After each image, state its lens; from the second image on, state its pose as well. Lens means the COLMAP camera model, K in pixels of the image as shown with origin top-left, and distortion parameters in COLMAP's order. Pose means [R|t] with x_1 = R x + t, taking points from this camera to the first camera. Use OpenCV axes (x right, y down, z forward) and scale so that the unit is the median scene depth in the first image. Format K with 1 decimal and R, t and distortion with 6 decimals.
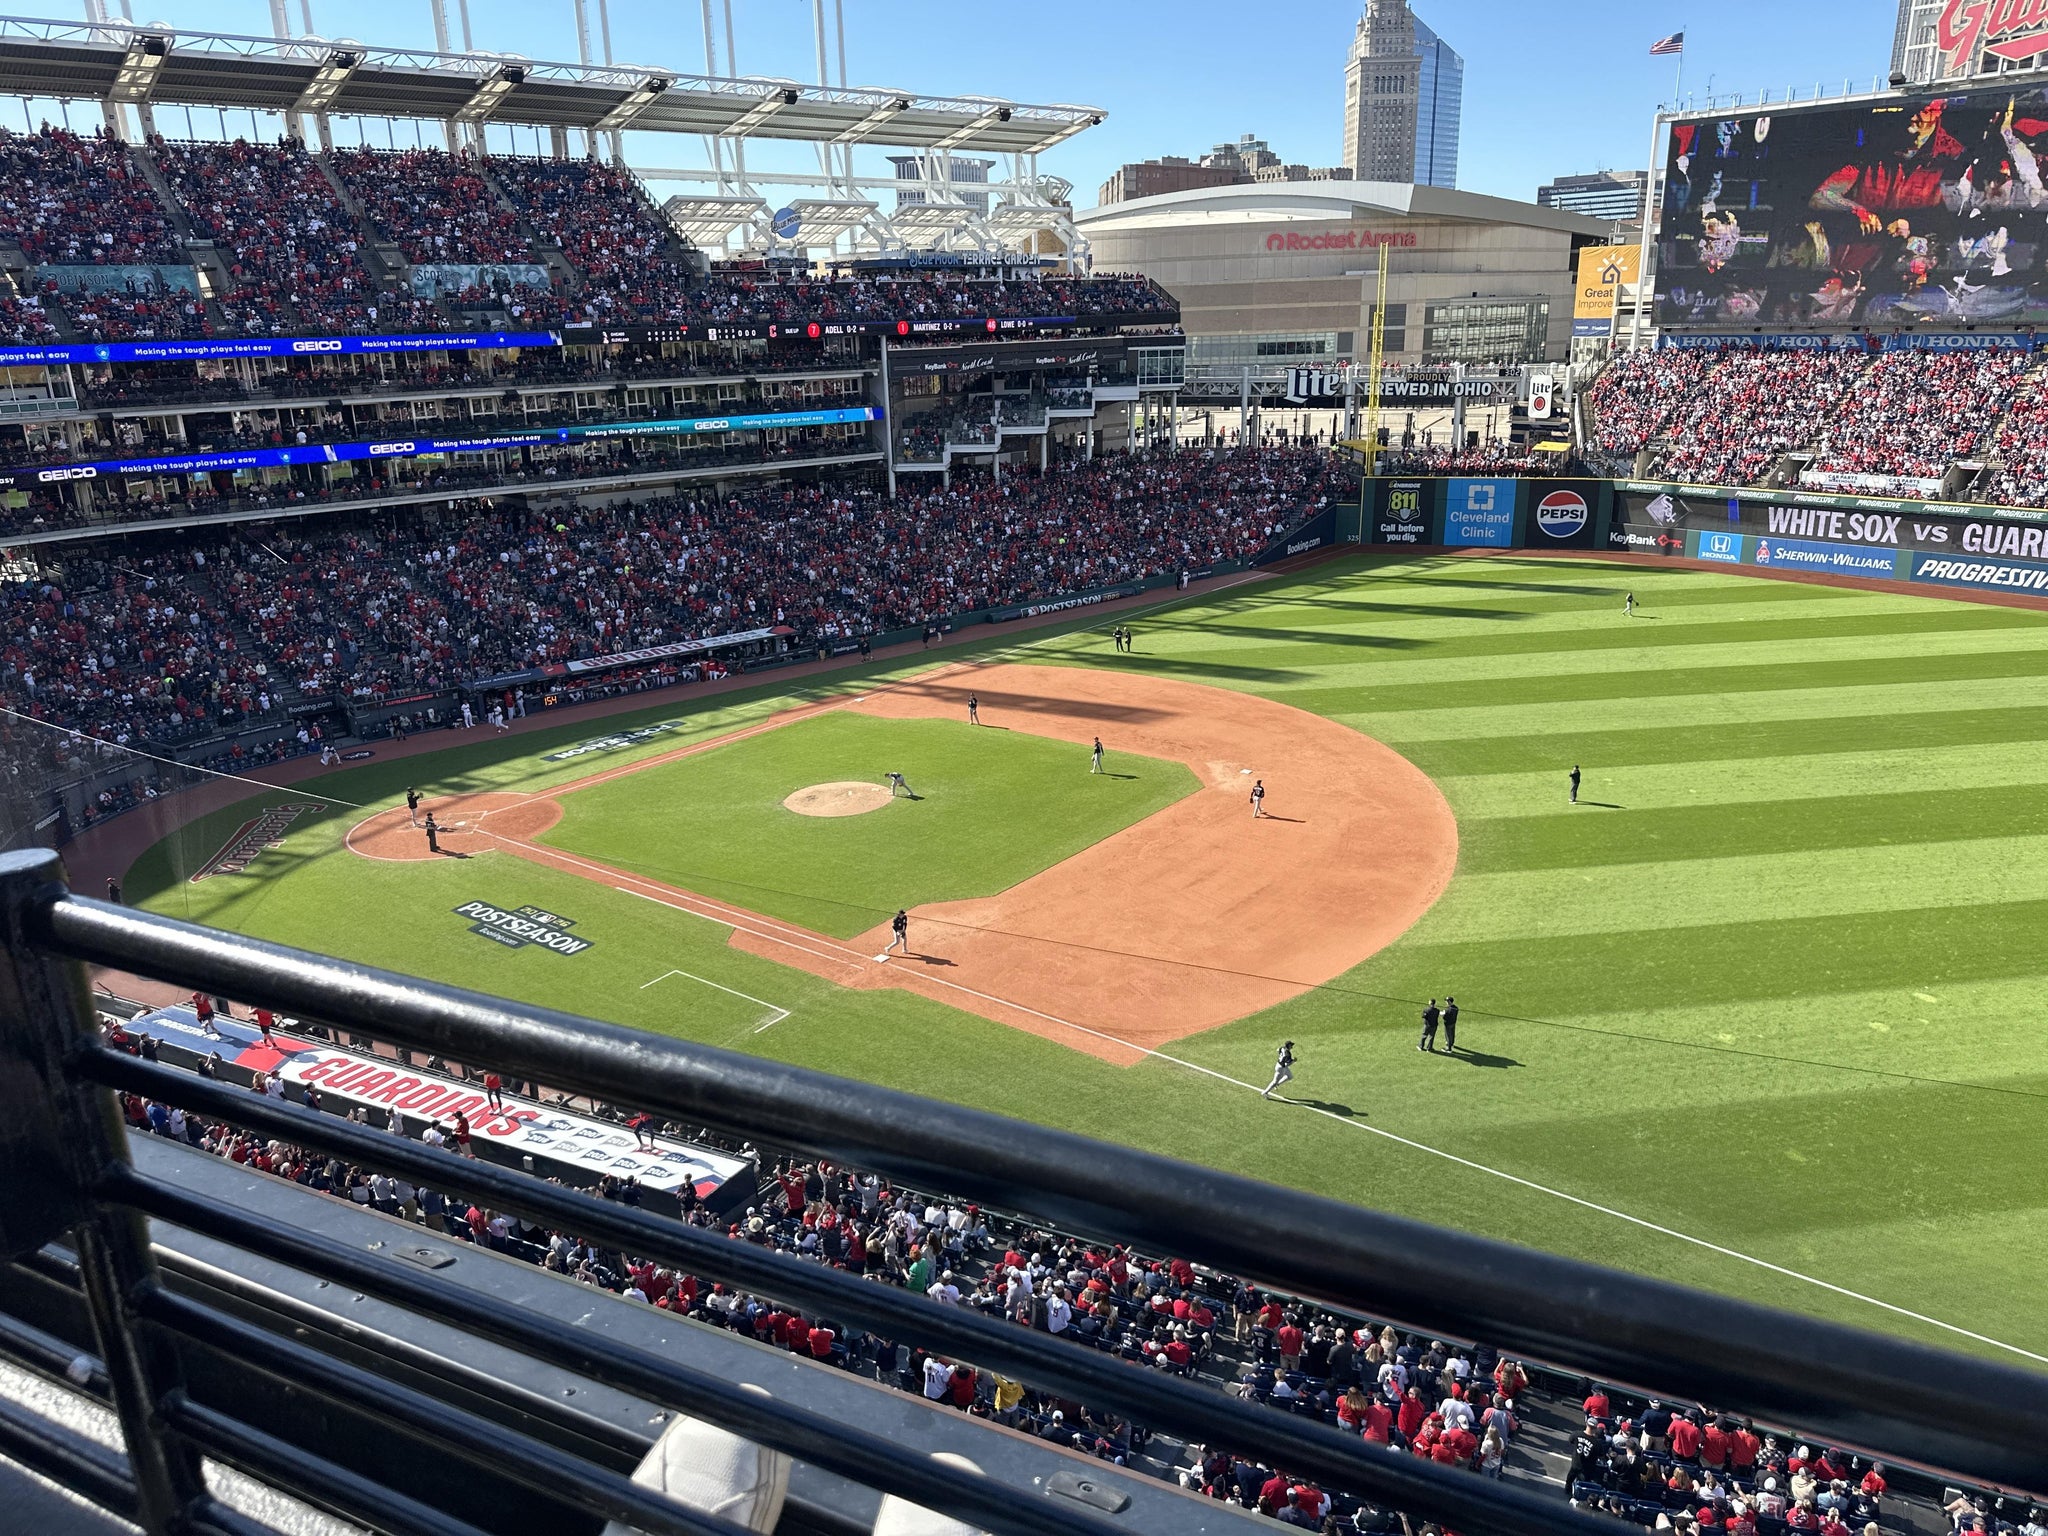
lens RADIAL K [[1463.6, 0, 1018.1], [0, 1463.6, 804.1], [0, 0, 1]] dist [0.038983, -0.054019]
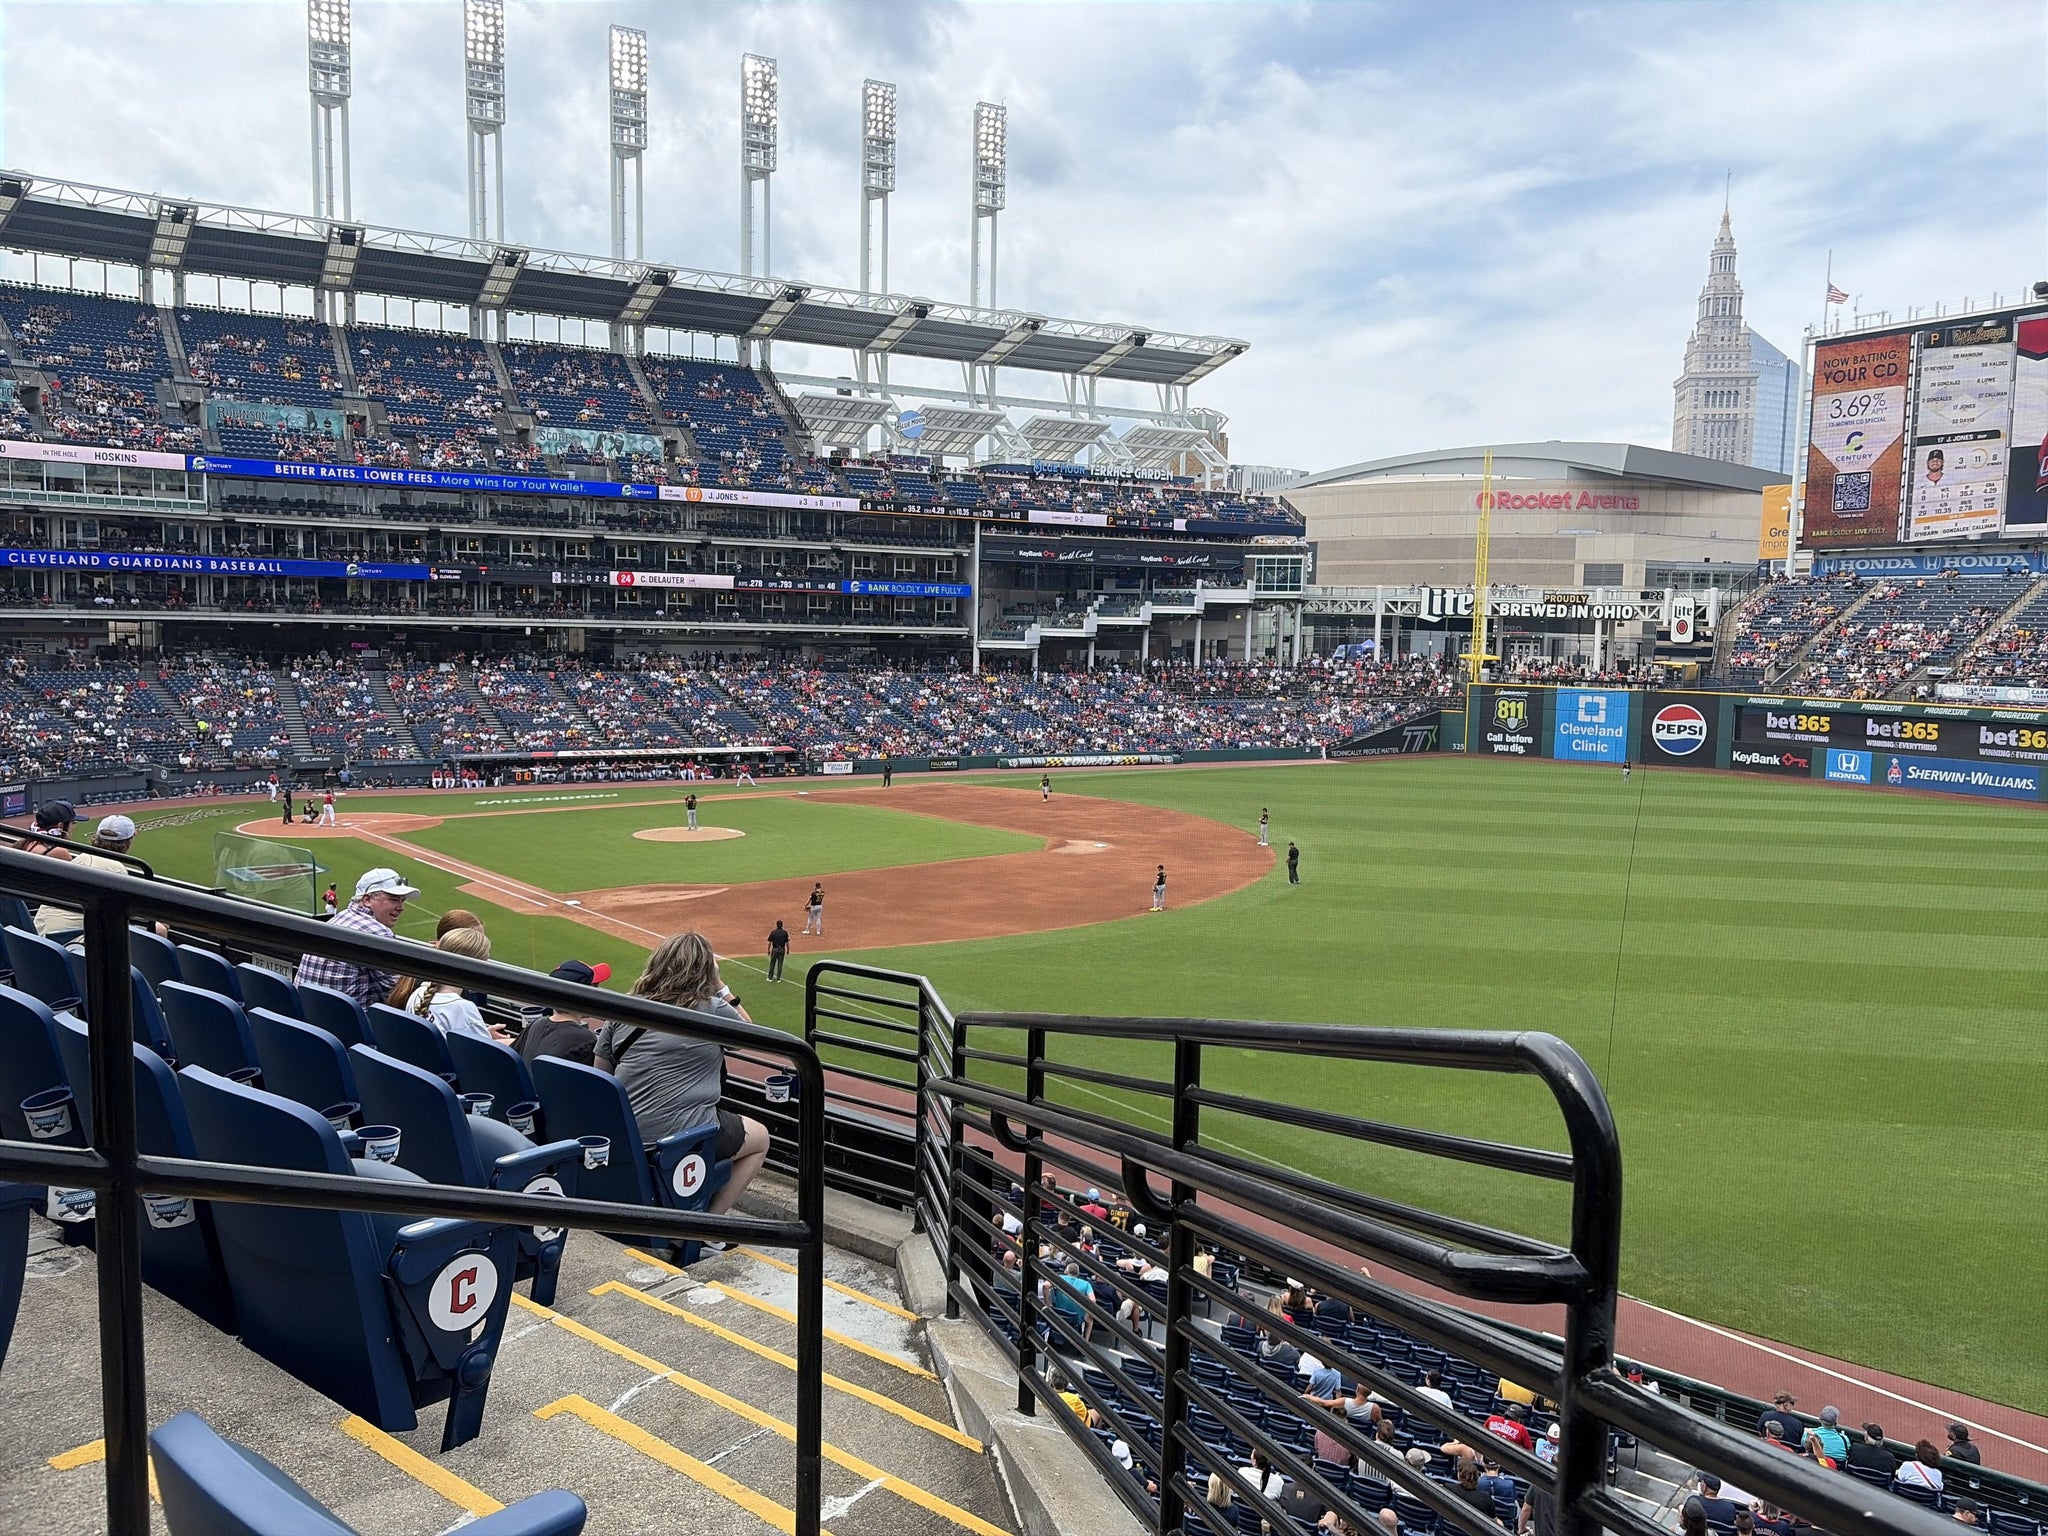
lens RADIAL K [[1575.8, 0, 1024.0], [0, 1575.8, 768.0], [0, 0, 1]] dist [0.027859, -0.003105]
pose [[0.978206, 0.062936, -0.197868, 0.162814], [-0.106703, 0.969868, -0.219021, 0.087071], [0.178122, 0.235360, 0.955447, -0.016554]]
